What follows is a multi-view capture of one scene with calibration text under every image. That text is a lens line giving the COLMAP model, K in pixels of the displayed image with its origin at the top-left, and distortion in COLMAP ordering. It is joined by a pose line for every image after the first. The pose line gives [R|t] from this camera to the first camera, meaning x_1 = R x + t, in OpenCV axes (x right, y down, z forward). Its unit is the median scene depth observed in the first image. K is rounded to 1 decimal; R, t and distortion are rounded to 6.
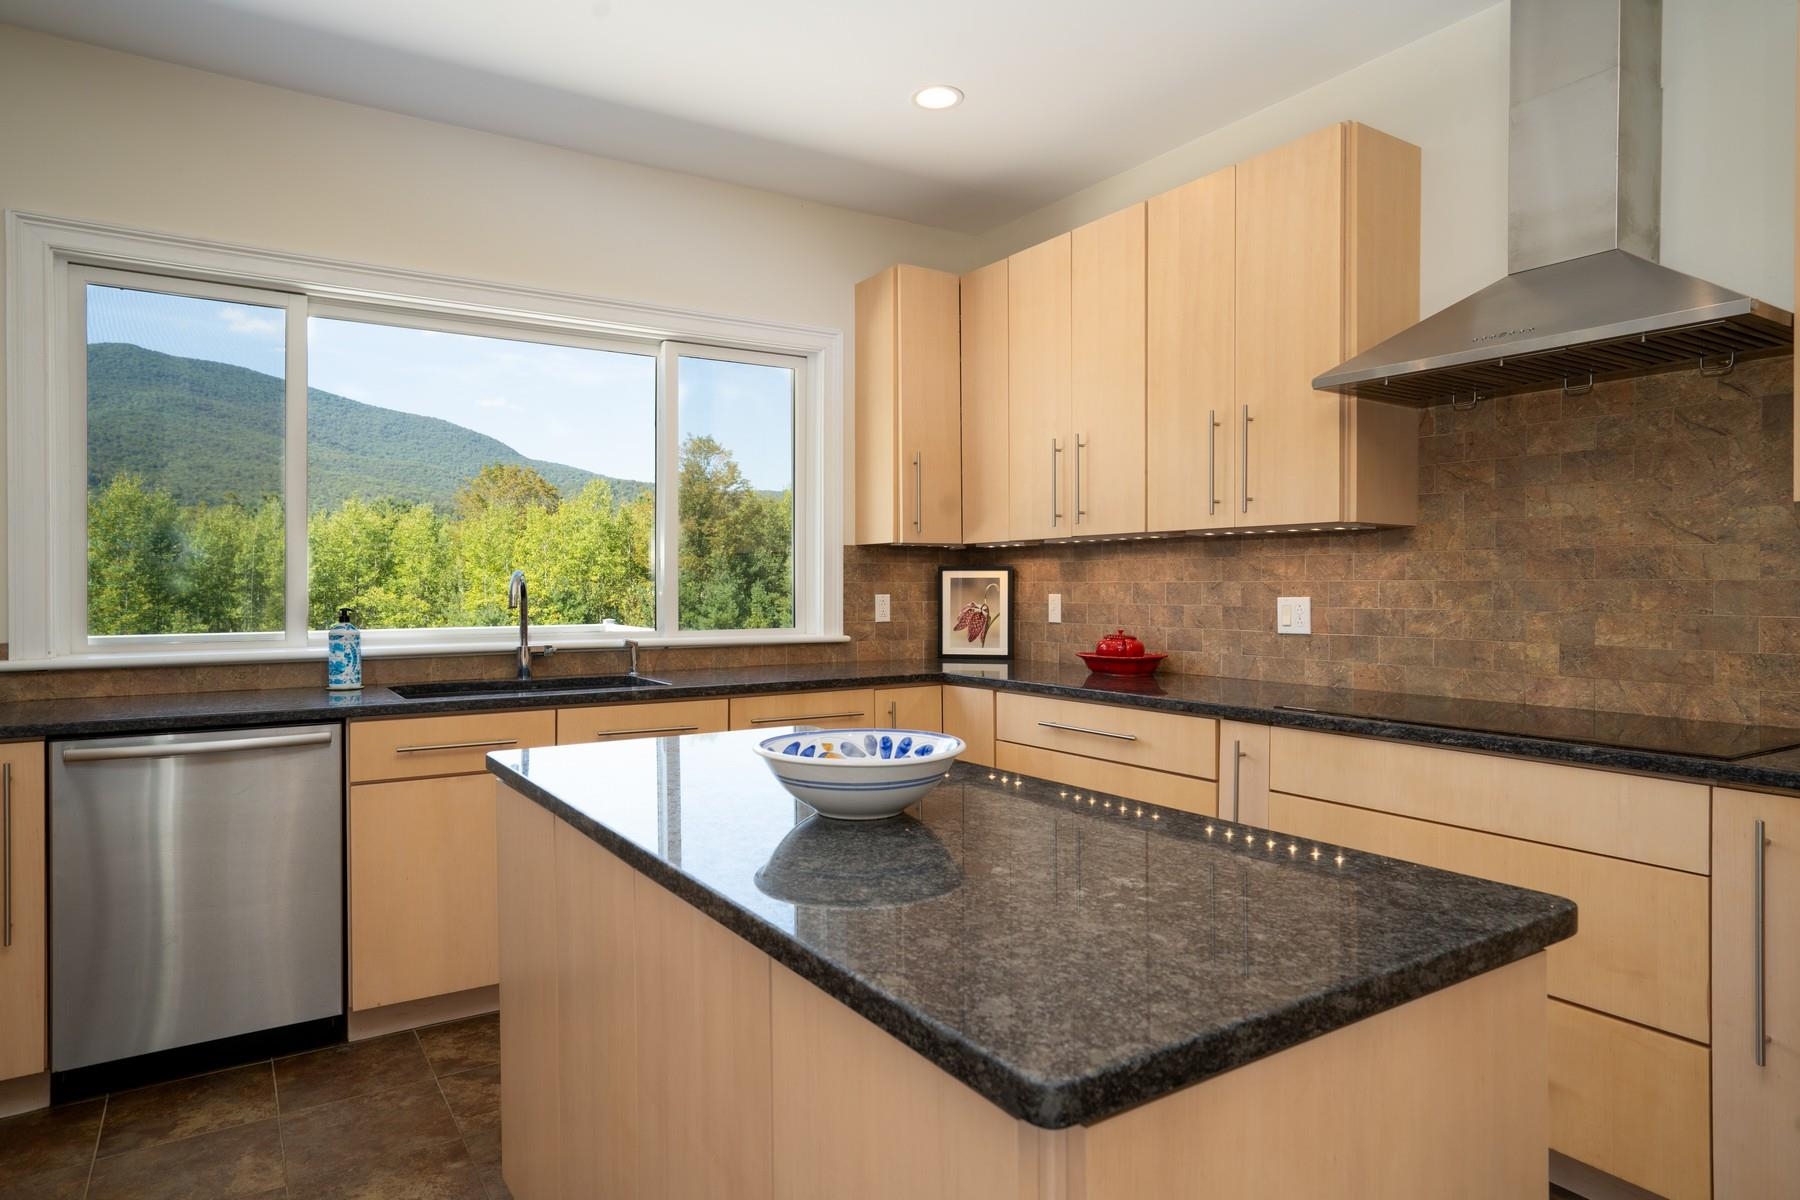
lens RADIAL K [[1066.0, 0, 901.0], [0, 1066.0, 573.7], [0, 0, 1]] dist [0.000502, 0.003915]
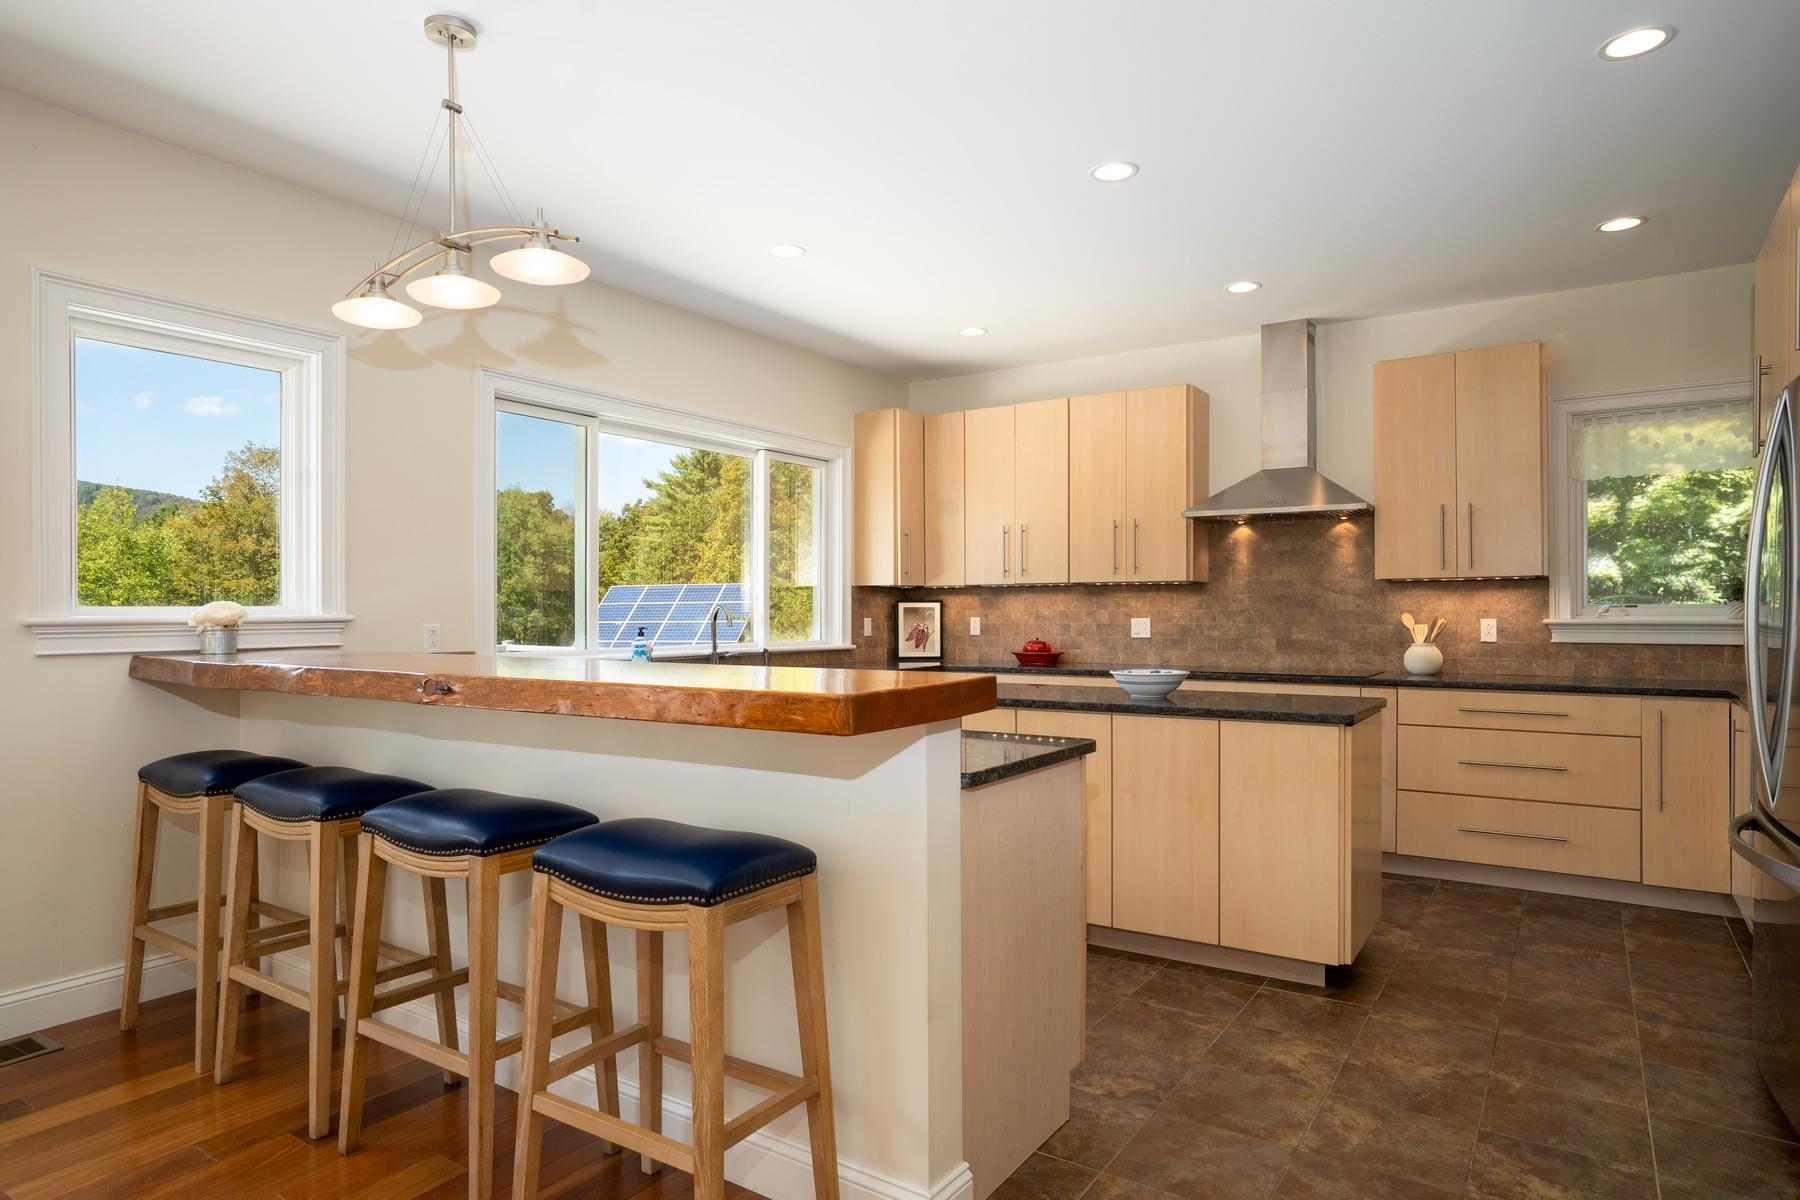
lens RADIAL K [[1066.0, 0, 910.6], [0, 1066.0, 601.9], [0, 0, 1]] dist [0.000502, 0.003915]
pose [[0.912113, 0.004636, 0.409913, -0.606543], [-0.004894, 0.999988, -0.000420, -0.003341], [-0.409910, -0.001623, 0.912125, -0.431774]]
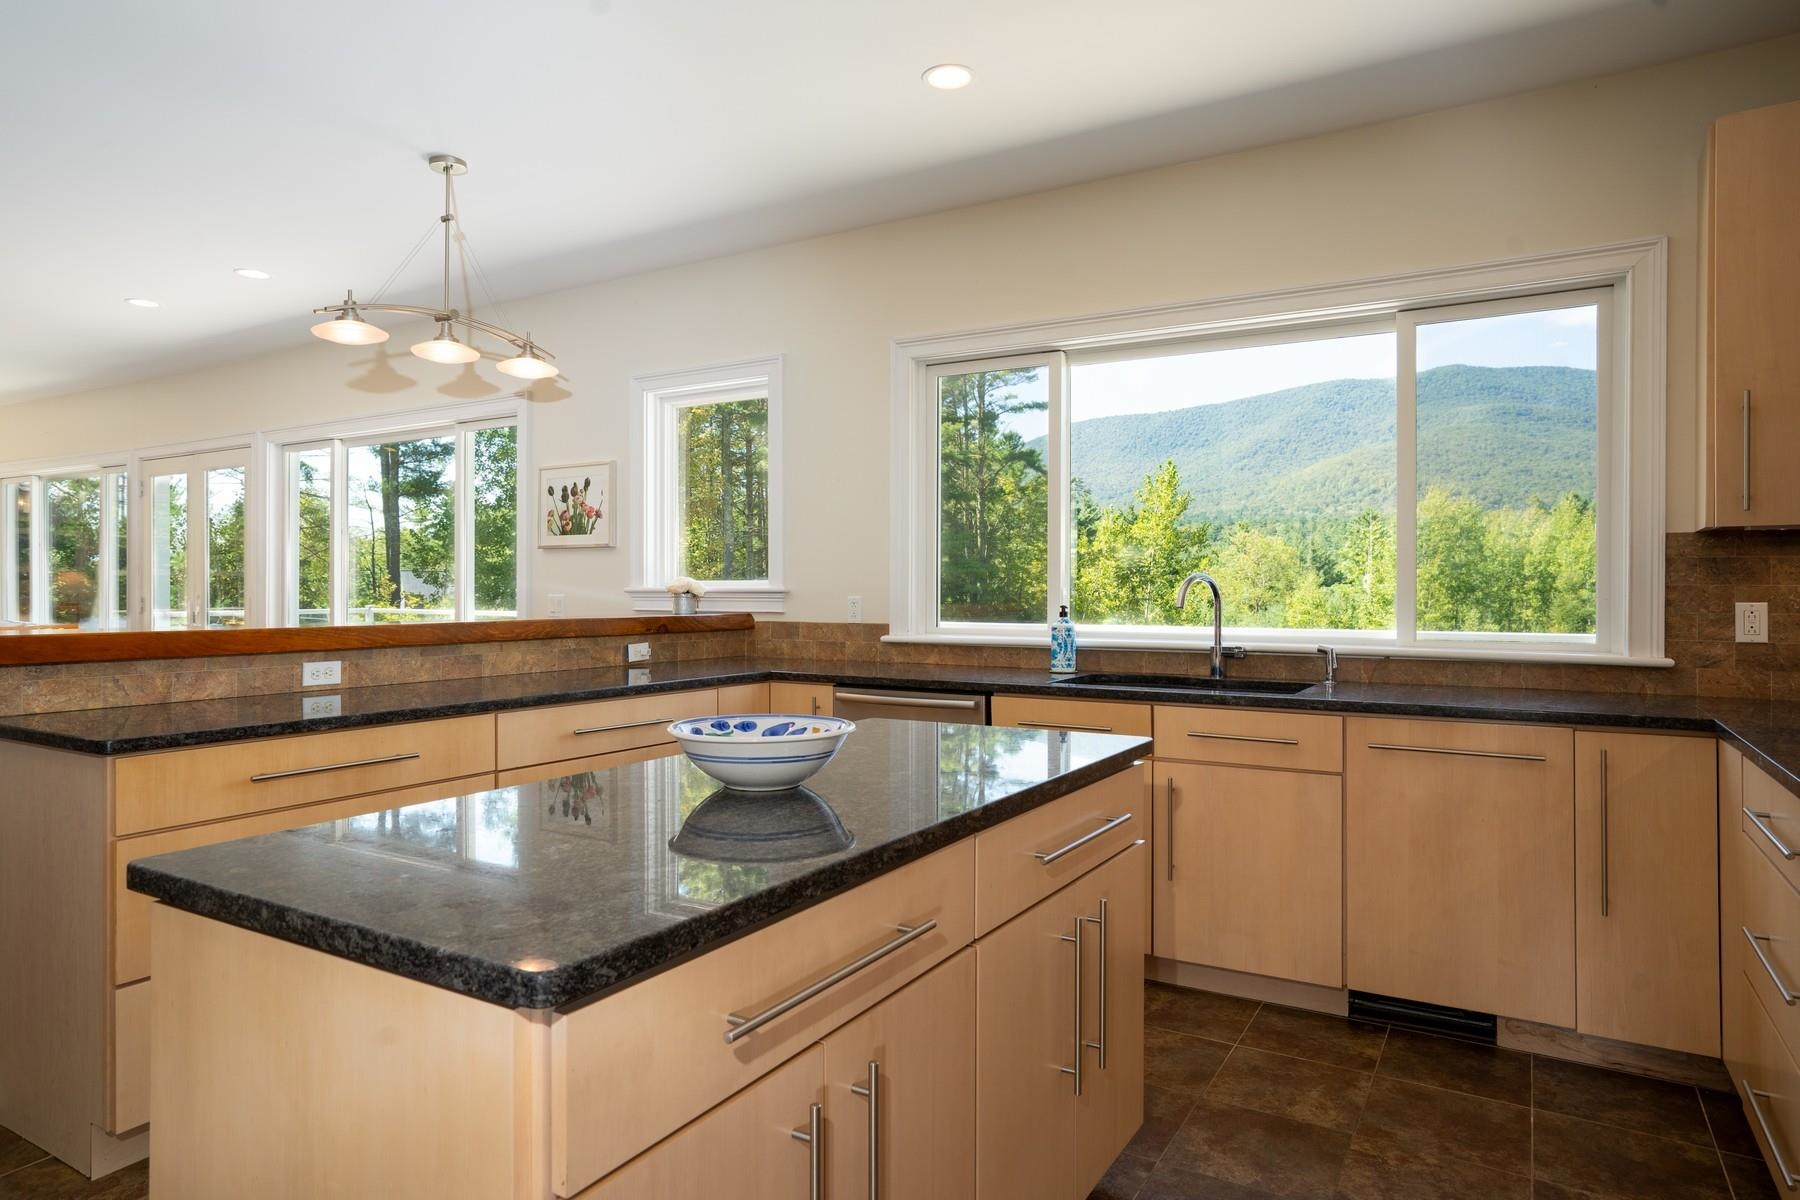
lens RADIAL K [[1066.0, 0, 879.8], [0, 1066.0, 577.2], [0, 0, 1]] dist [0.000502, 0.003915]
pose [[0.437394, -0.006499, -0.899247, 0.362621], [0.008182, 0.999961, -0.003247, 0.001371], [0.899233, -0.005938, 0.437430, 0.212330]]
